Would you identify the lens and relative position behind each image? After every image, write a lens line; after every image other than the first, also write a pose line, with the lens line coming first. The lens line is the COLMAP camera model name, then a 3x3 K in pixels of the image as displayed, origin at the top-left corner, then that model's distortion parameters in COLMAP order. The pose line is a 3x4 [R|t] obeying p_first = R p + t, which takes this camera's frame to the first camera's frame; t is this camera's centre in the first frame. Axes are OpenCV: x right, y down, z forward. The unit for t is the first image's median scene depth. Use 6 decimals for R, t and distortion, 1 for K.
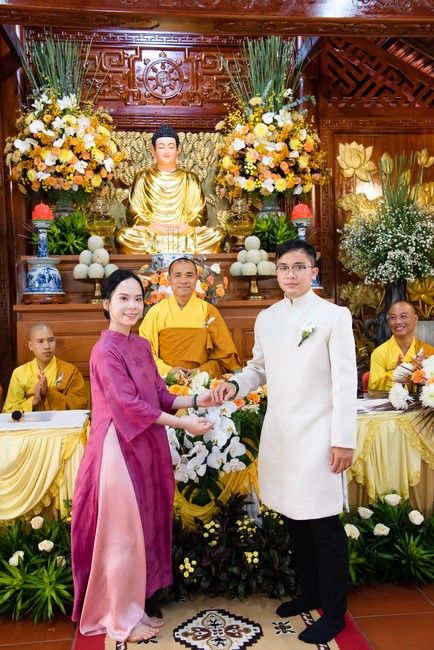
lens RADIAL K [[662.5, 0, 213.5], [0, 662.5, 324.3], [0, 0, 1]] dist [0.038769, 0.032988]
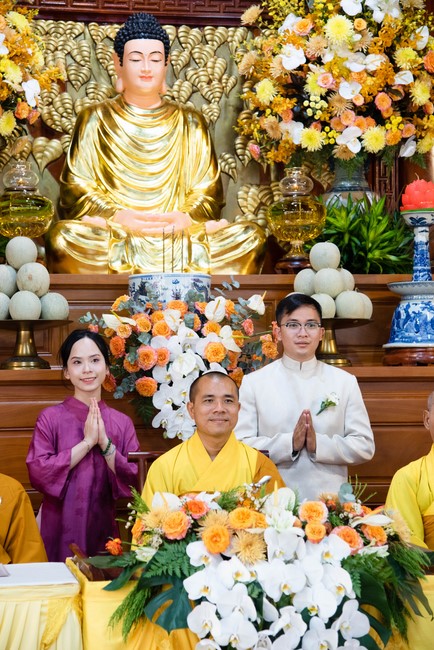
lens RADIAL K [[1669.5, 0, 199.8], [0, 1669.5, 323.0], [0, 0, 1]] dist [0.642834, 0.614993]
pose [[0.998489, 0.013340, 0.053304, -0.099003], [-0.009561, 0.997465, -0.070518, 0.020029], [-0.054110, 0.069902, 0.996085, -0.260926]]
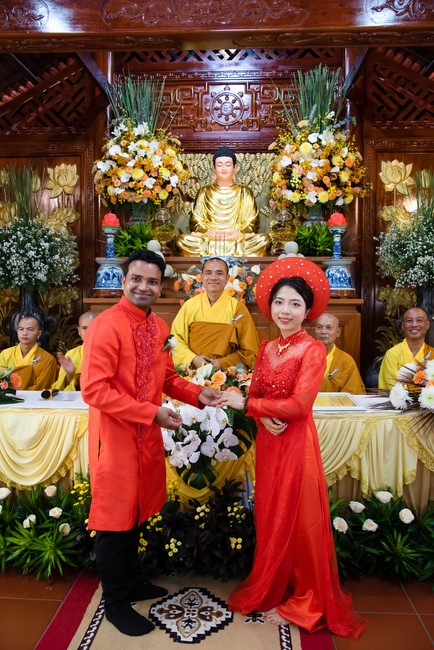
lens RADIAL K [[518.3, 0, 217.4], [0, 518.3, 331.1], [0, 0, 1]] dist [-0.070927, 0.079204]
pose [[0.985035, 0.034334, -0.168901, 0.082157], [-0.029880, 0.999137, 0.028846, -0.003112], [0.169746, -0.023368, 0.985211, 0.110831]]
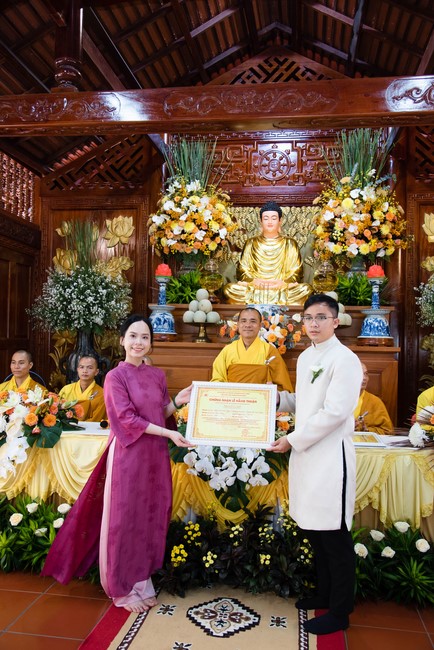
lens RADIAL K [[559.0, 0, 217.0], [0, 559.0, 325.0], [0, 0, 1]] dist [-0.034111, 0.079307]
pose [[0.963463, 0.034672, -0.265588, 0.119914], [-0.053539, 0.996504, -0.064128, 0.000980], [0.262436, 0.076004, 0.961951, -0.005009]]
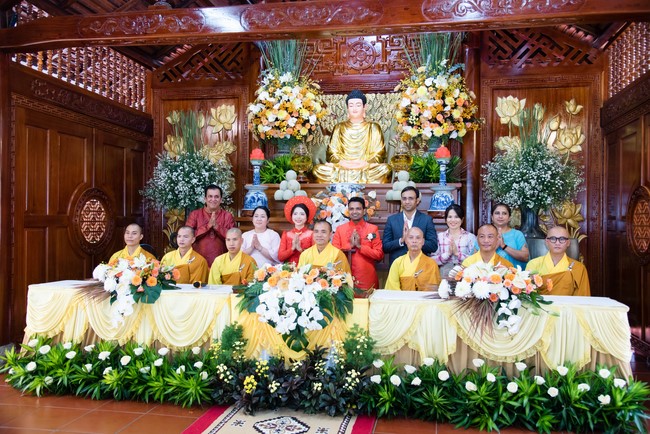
lens RADIAL K [[571.0, 0, 326.9], [0, 571.0, 215.8], [0, 0, 1]] dist [-0.014779, 0.103255]
pose [[0.952739, 0.027753, -0.302520, 0.244199], [-0.041151, 0.998430, -0.038003, 0.006920], [0.300990, 0.048655, 0.952385, -0.128329]]
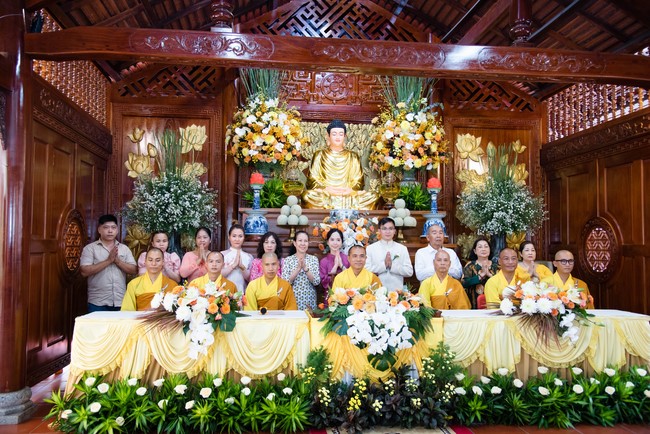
lens RADIAL K [[579.8, 0, 325.5], [0, 579.8, 216.4], [0, 0, 1]] dist [-0.009366, 0.110173]
pose [[0.999525, 0.030651, -0.003251, -0.090881], [-0.030817, 0.995702, -0.087332, 0.018022], [0.000560, 0.087391, 0.996174, -0.230355]]
